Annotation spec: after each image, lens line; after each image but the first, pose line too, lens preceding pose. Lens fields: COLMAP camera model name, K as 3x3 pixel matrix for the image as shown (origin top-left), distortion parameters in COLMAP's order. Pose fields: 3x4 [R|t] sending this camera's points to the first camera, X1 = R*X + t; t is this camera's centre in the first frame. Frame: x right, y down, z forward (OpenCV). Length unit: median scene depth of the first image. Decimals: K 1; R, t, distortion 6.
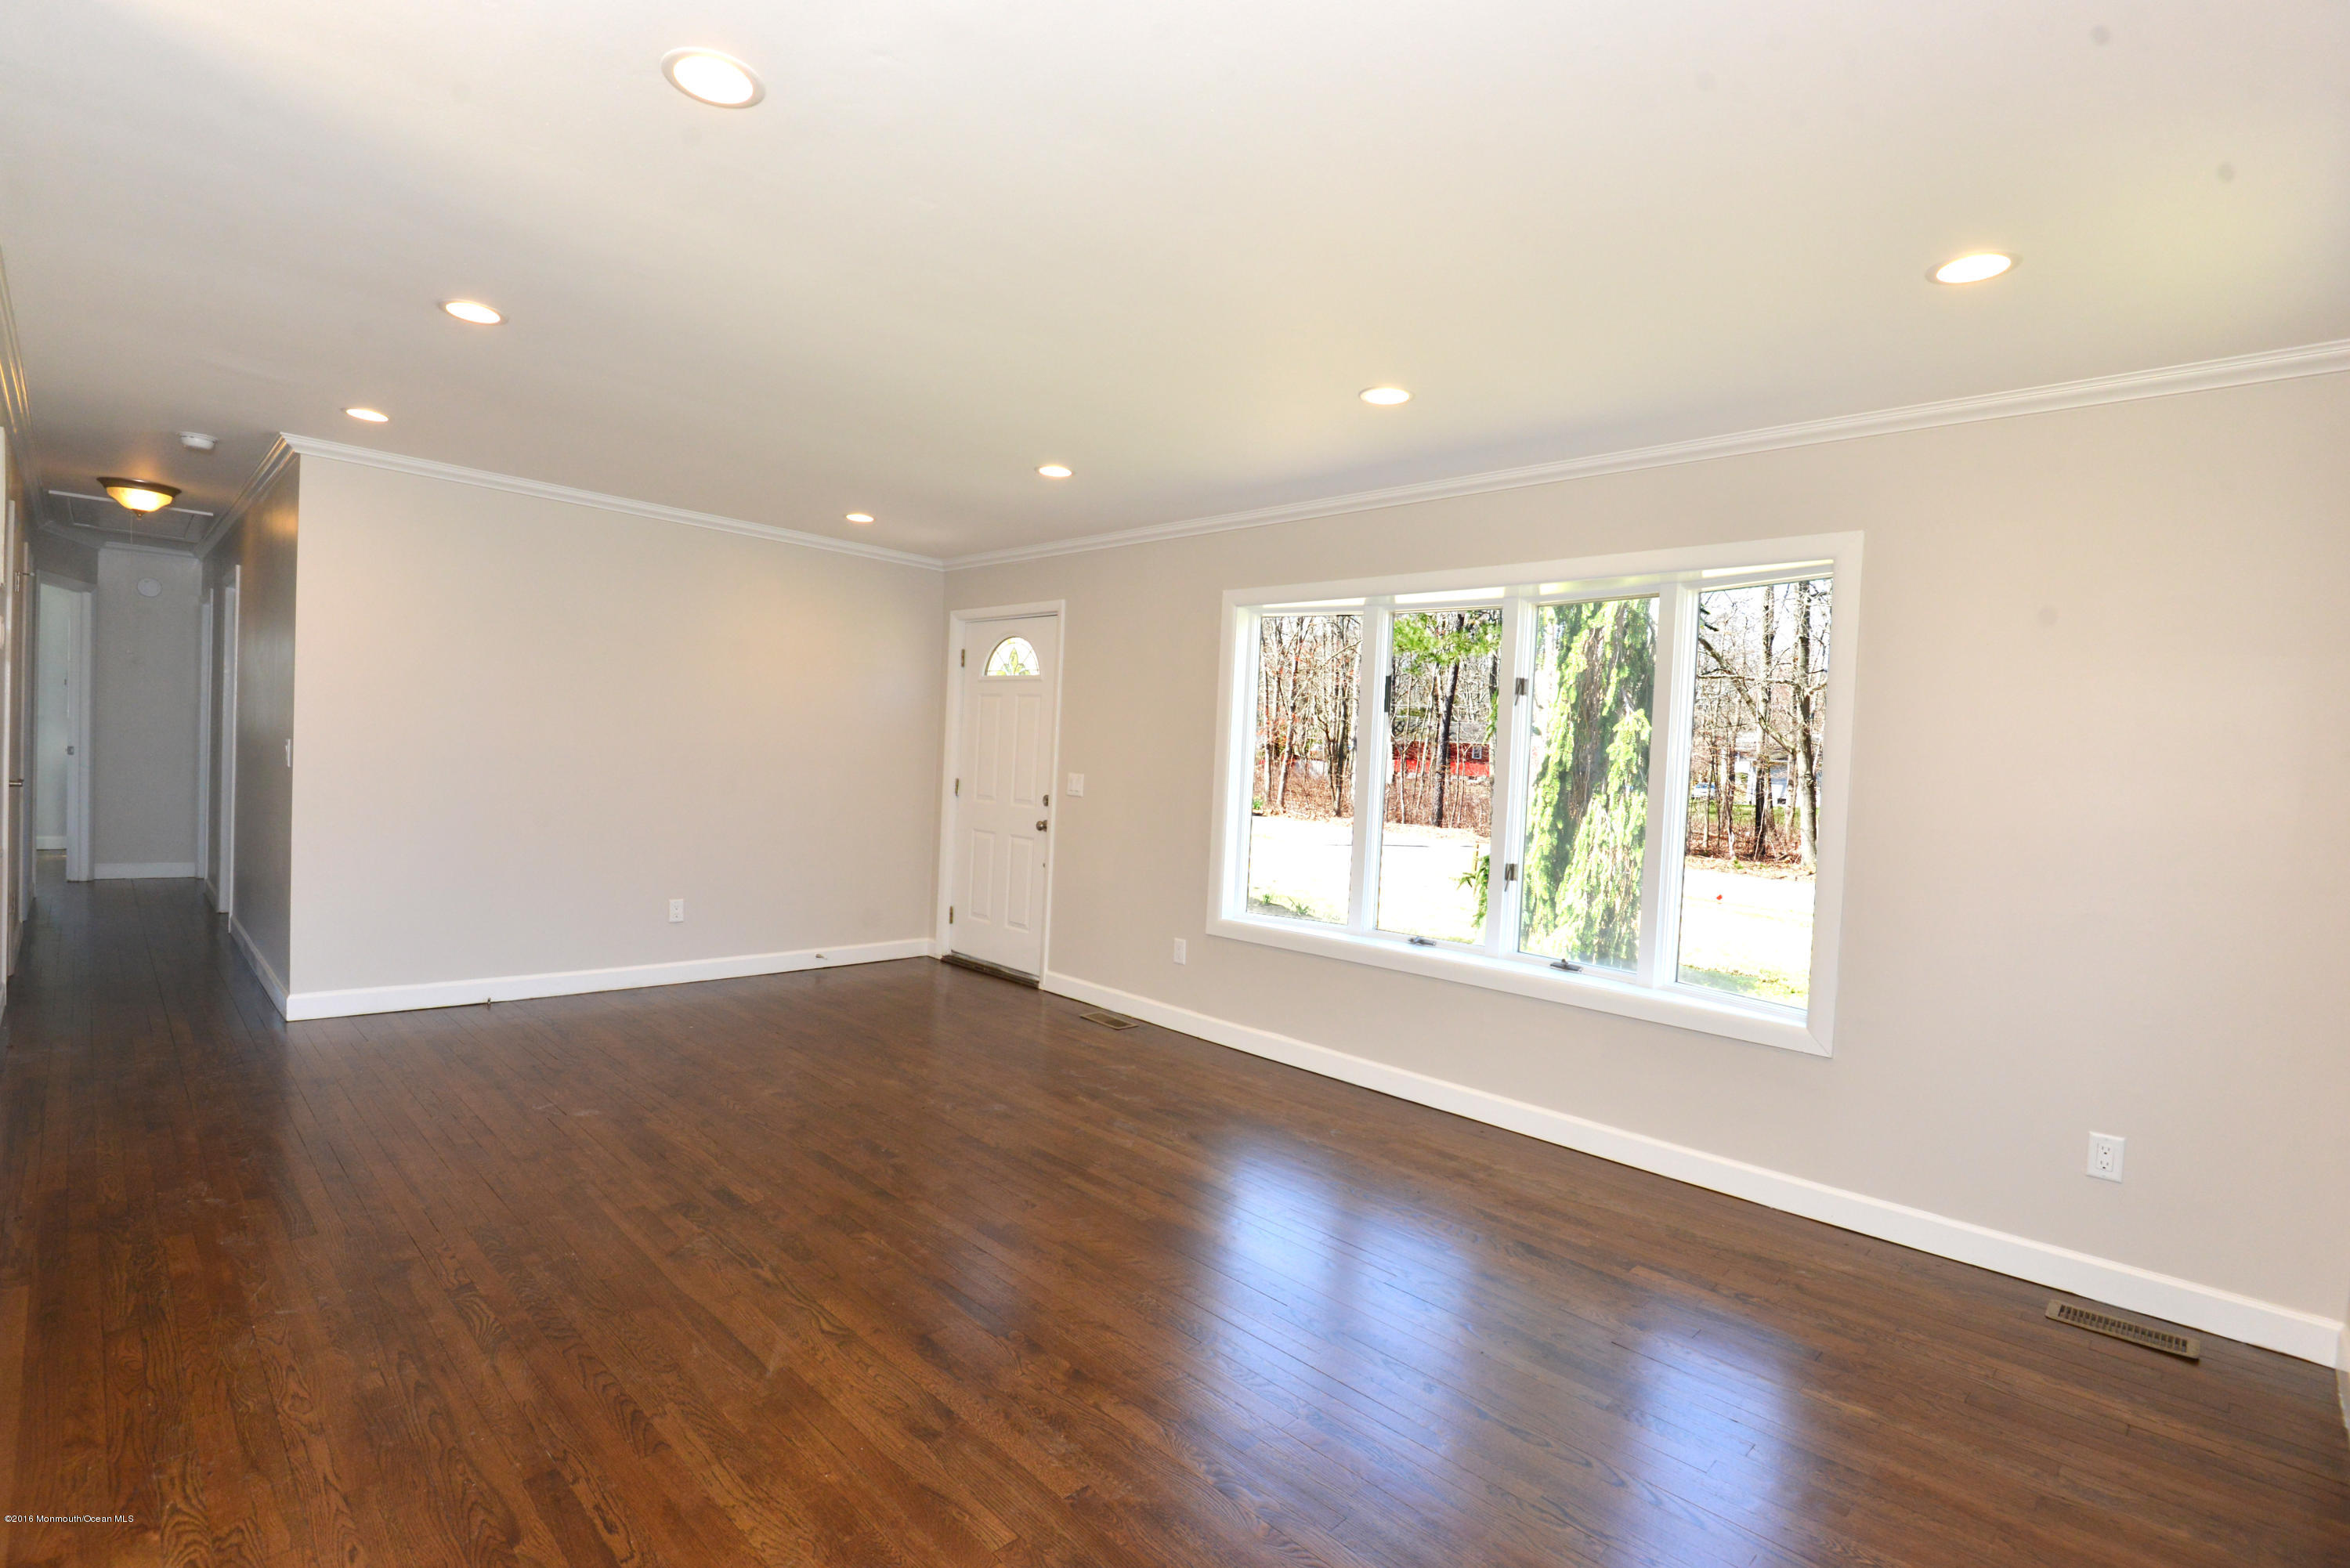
lens RADIAL K [[1108.0, 0, 1156.1], [0, 1108.0, 797.2], [0, 0, 1]] dist [-0.010164, -0.000464]
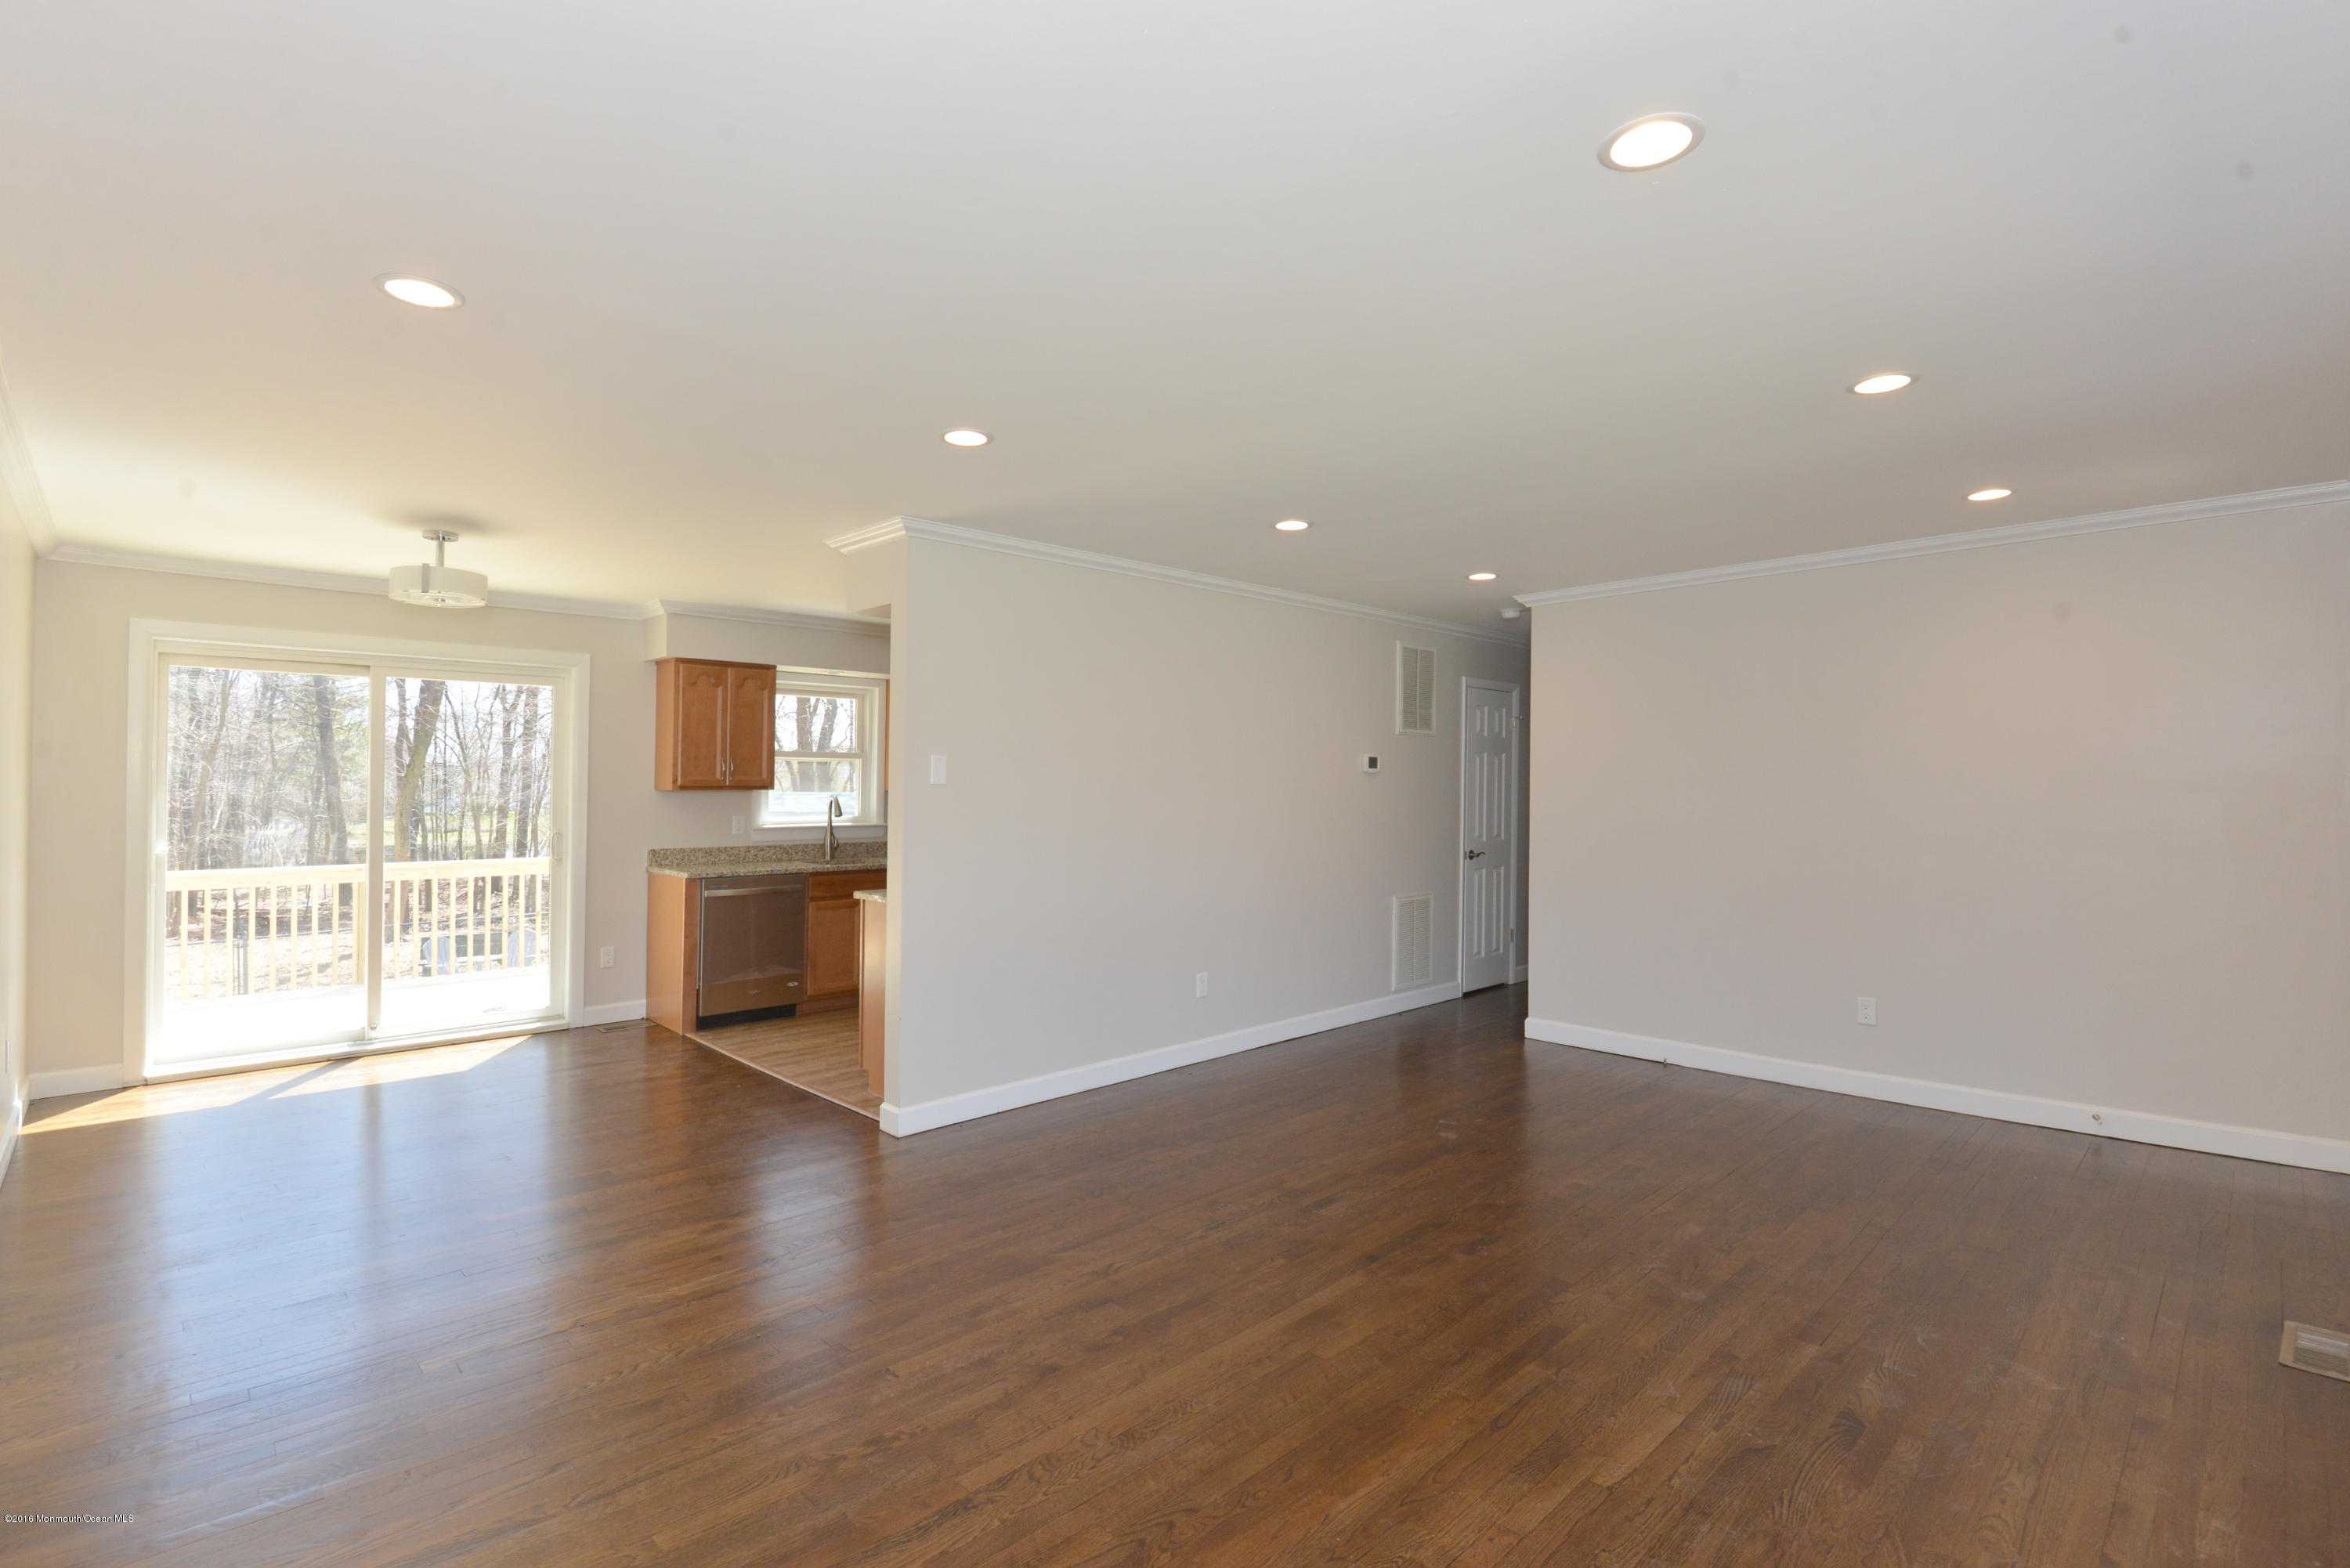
lens RADIAL K [[1108.0, 0, 1155.9], [0, 1108.0, 795.5], [0, 0, 1]] dist [-0.010164, -0.000464]
pose [[-0.039922, -0.052657, -0.997814, 0.630561], [-0.033156, 0.998130, -0.051347, -0.004008], [0.998653, 0.031034, -0.041593, 0.662897]]
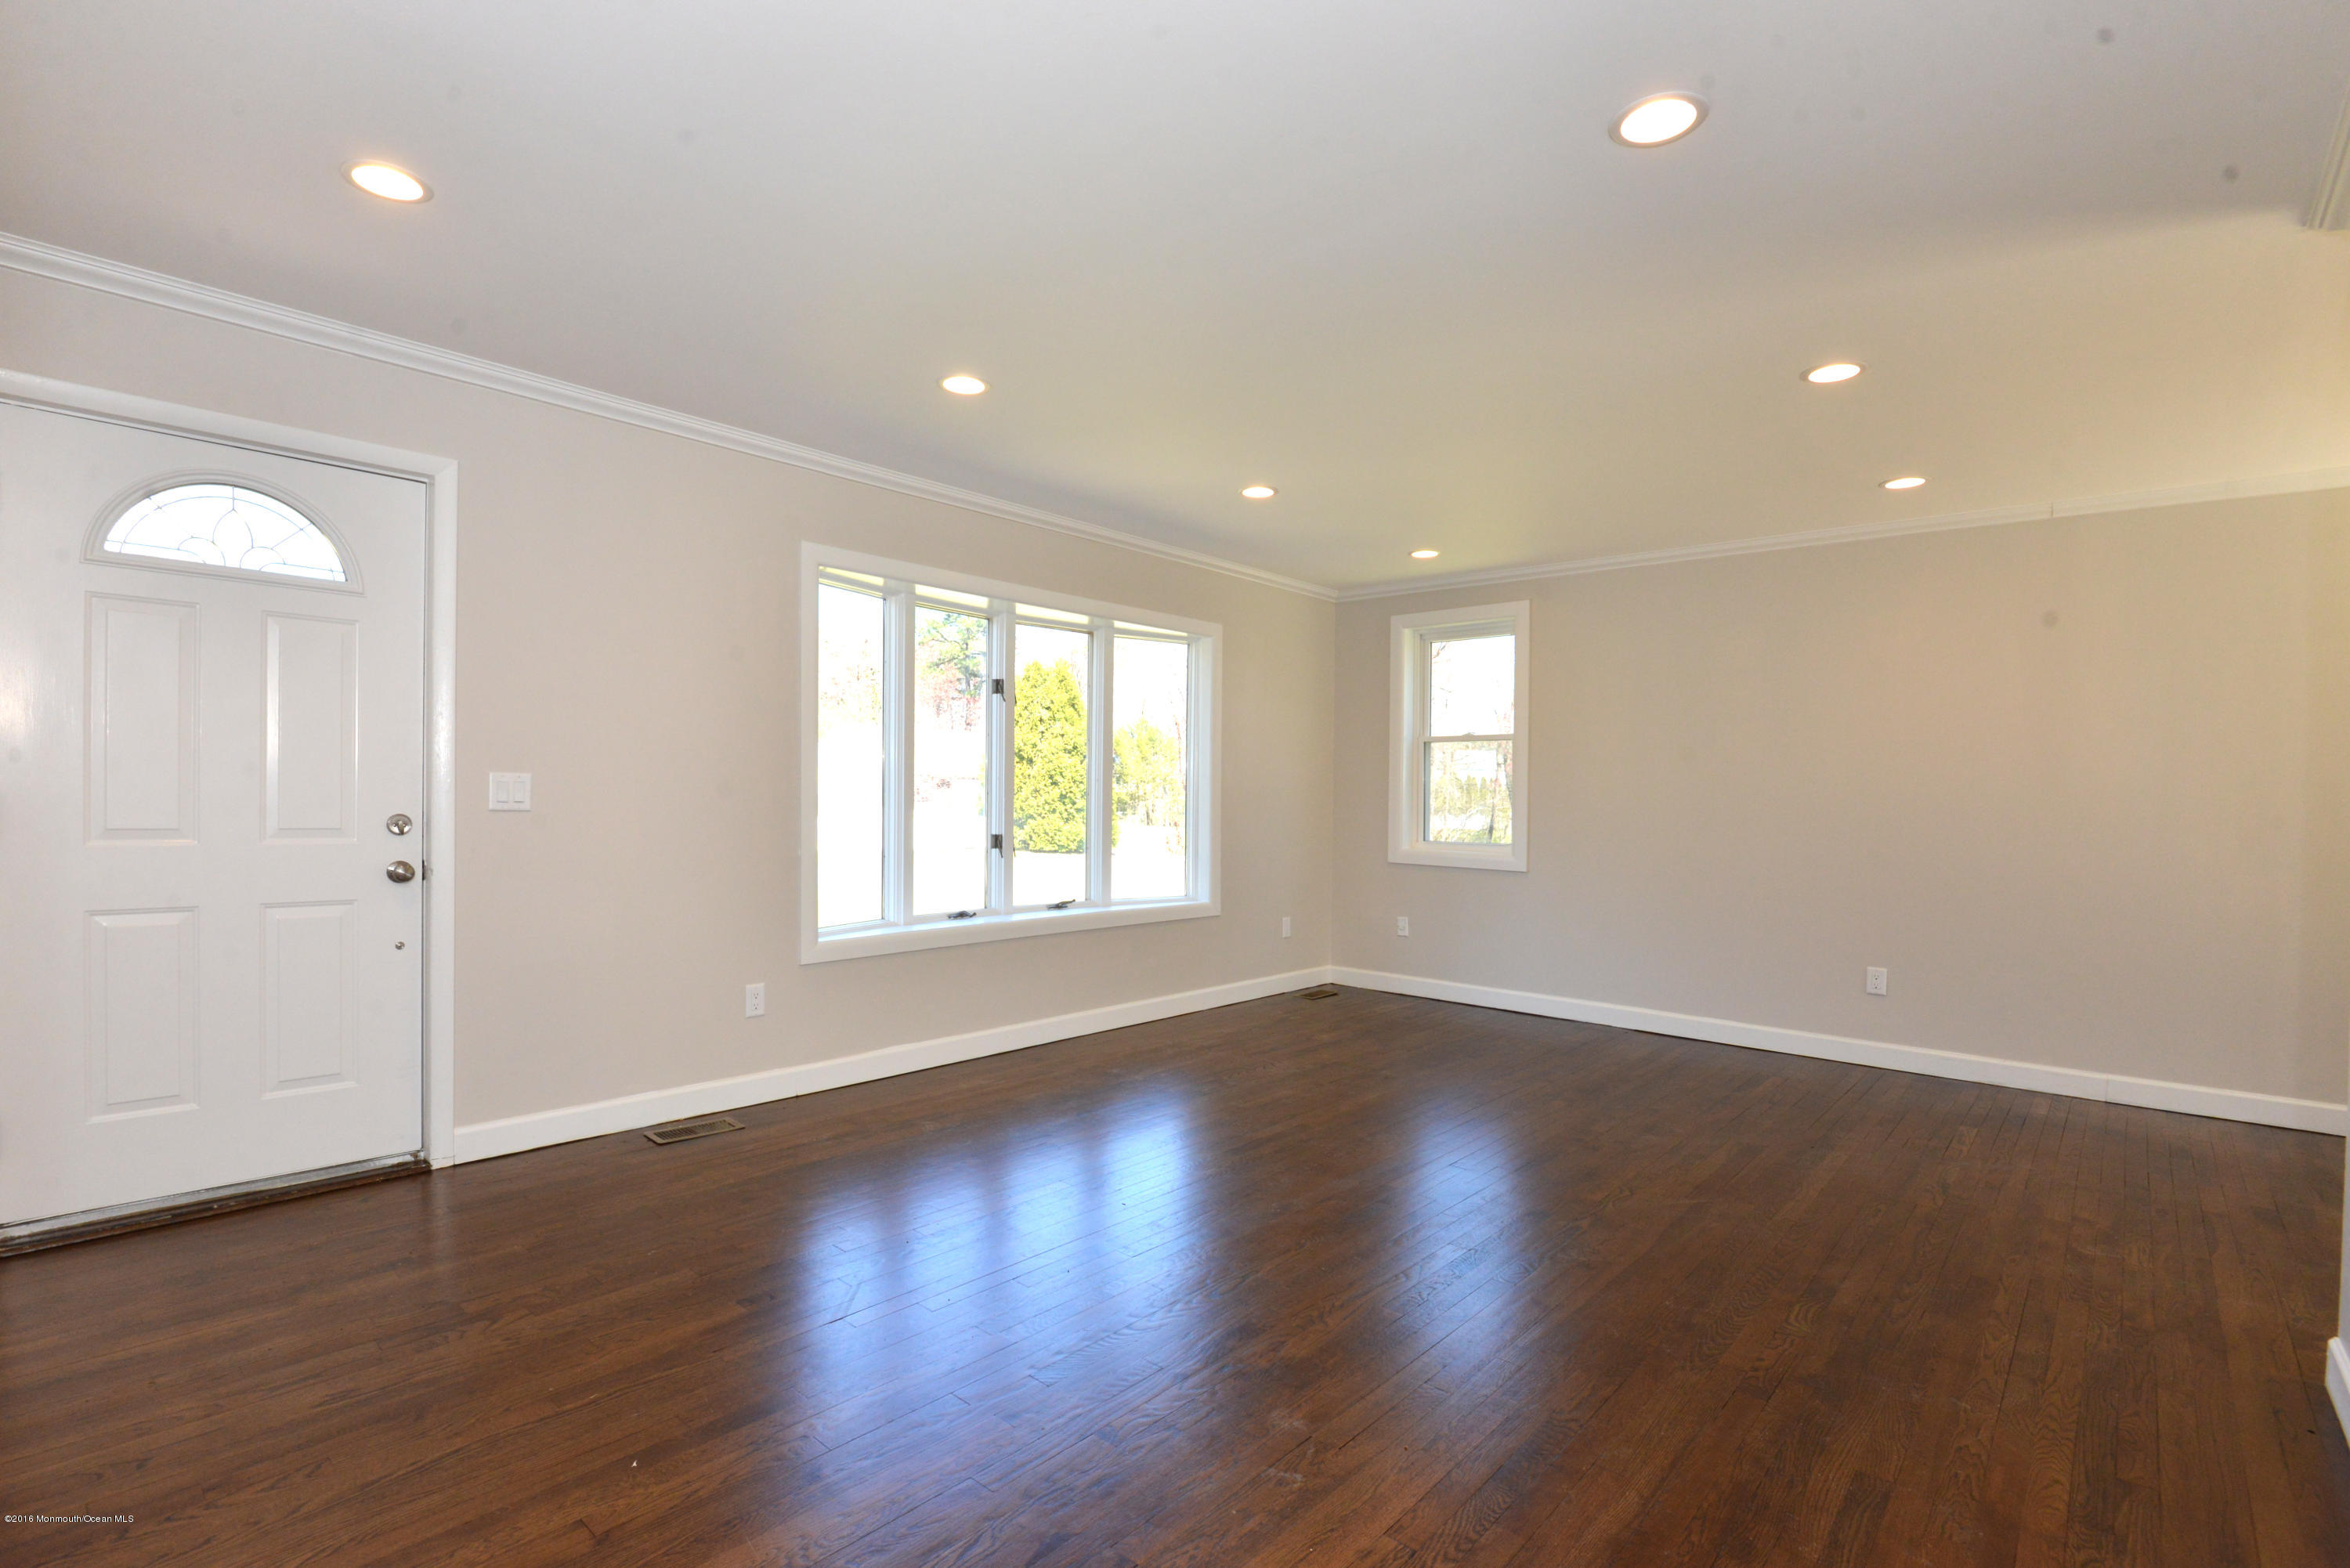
lens RADIAL K [[1032.0, 0, 1179.9], [0, 1032.0, 779.6], [0, 0, 1]] dist [-0.012918, -0.000543]
pose [[-0.047242, -0.041938, 0.998003, -0.920026], [0.013067, 0.999007, 0.042599, -0.052412], [-0.998798, 0.015053, -0.046648, 0.976314]]
